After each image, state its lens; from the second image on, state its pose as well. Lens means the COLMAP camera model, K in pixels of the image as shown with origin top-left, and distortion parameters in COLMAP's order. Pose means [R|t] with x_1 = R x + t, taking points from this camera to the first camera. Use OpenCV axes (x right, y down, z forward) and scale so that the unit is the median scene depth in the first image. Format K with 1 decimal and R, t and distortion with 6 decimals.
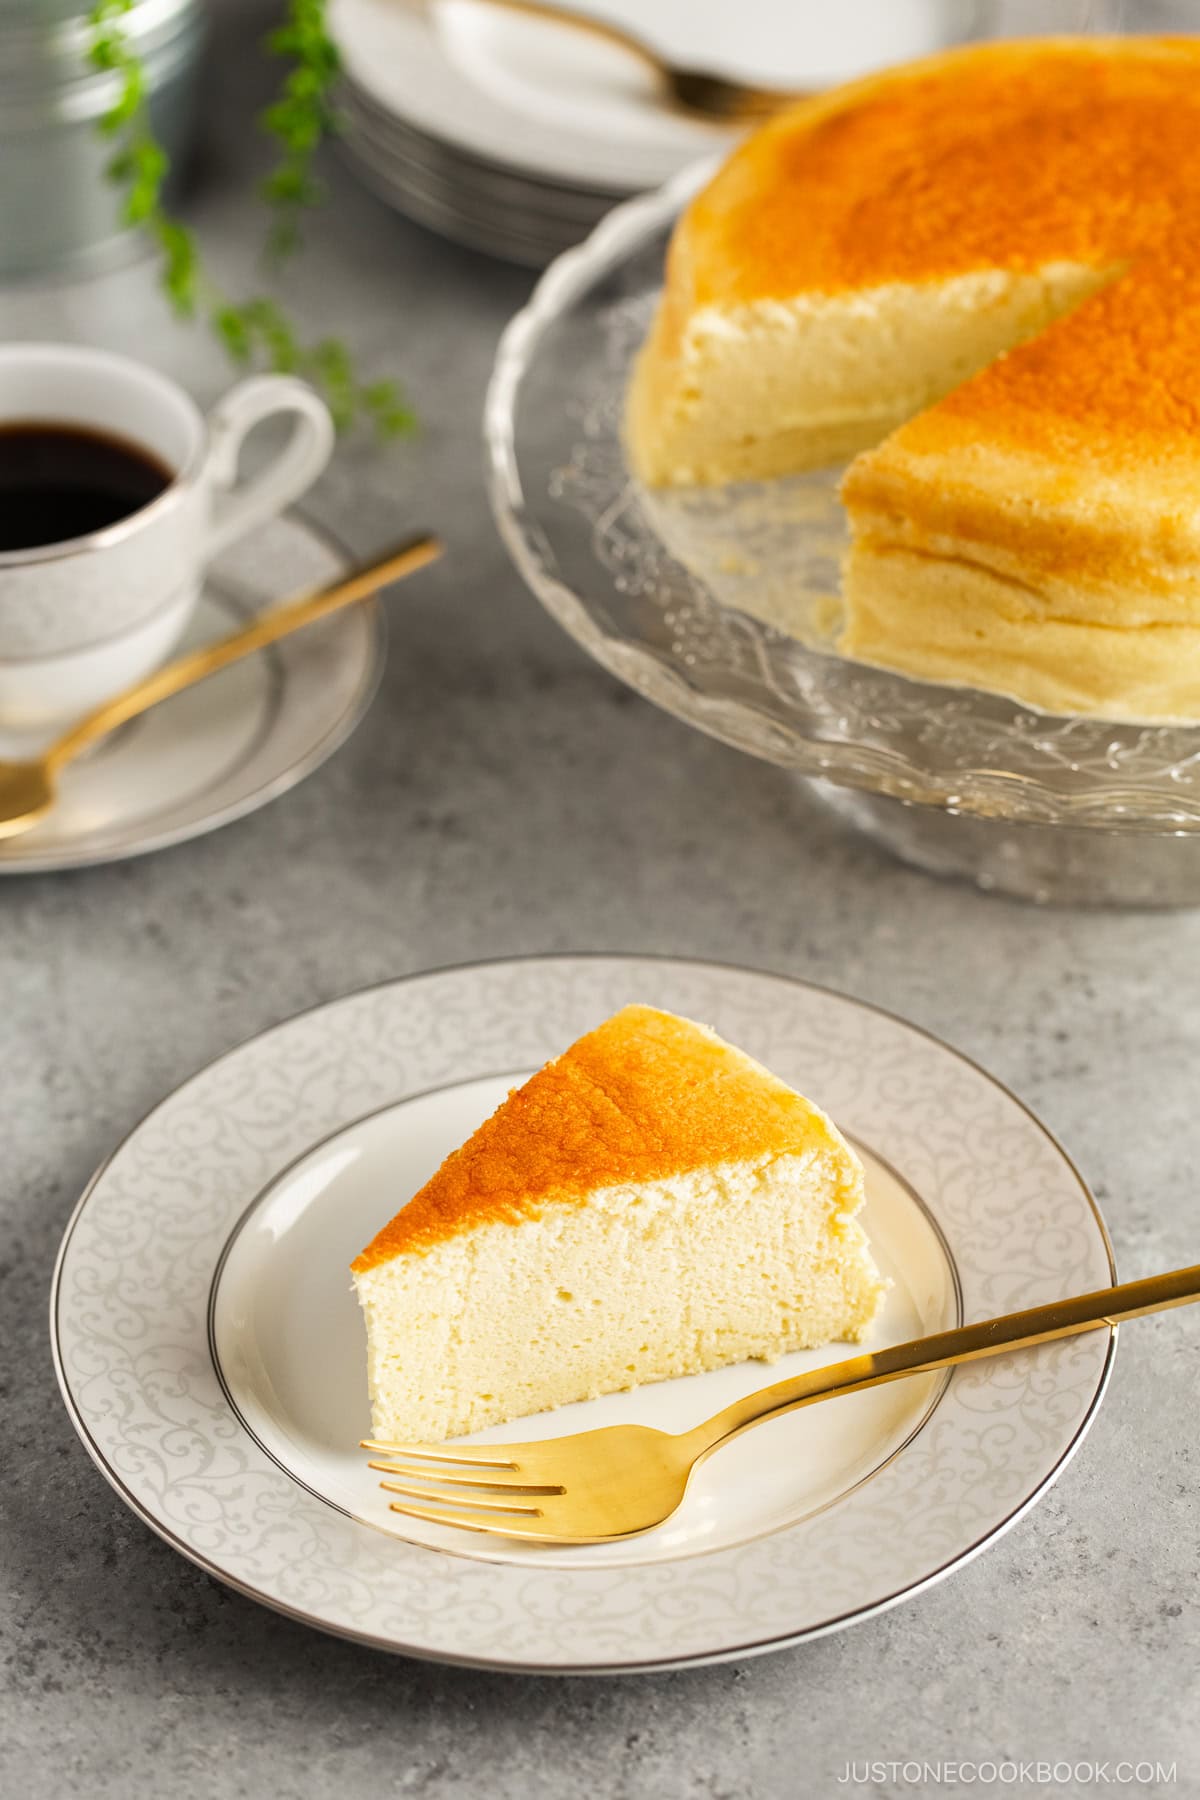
lens RADIAL K [[6886.7, 0, 600.0], [0, 6886.7, 900.0], [0, 0, 1]] dist [0.752101, 0.275727]
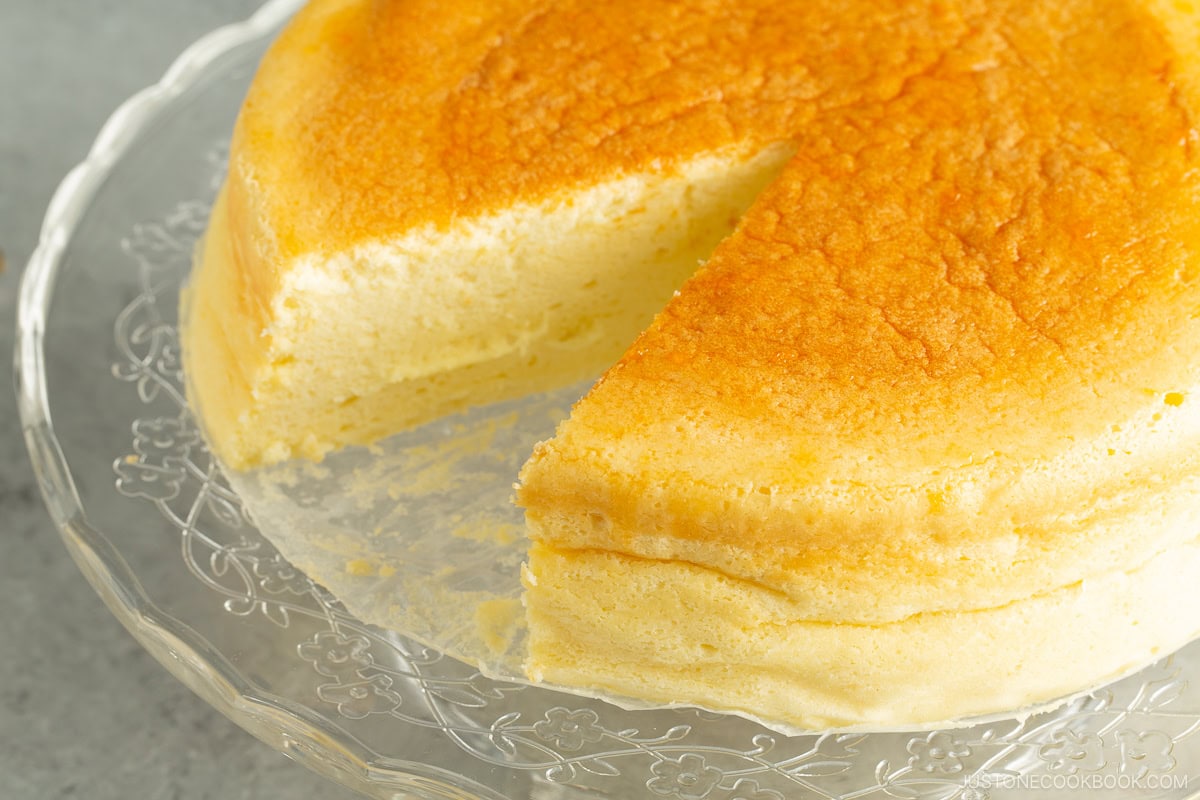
lens RADIAL K [[4591.1, 0, 600.0], [0, 4591.1, 400.0], [0, 0, 1]] dist [0.752101, 0.275727]
pose [[0.971344, -0.117873, 0.206391, -0.065555], [0.104827, 0.991801, 0.073085, -0.107908], [-0.213313, -0.049355, 0.975736, 0.475322]]
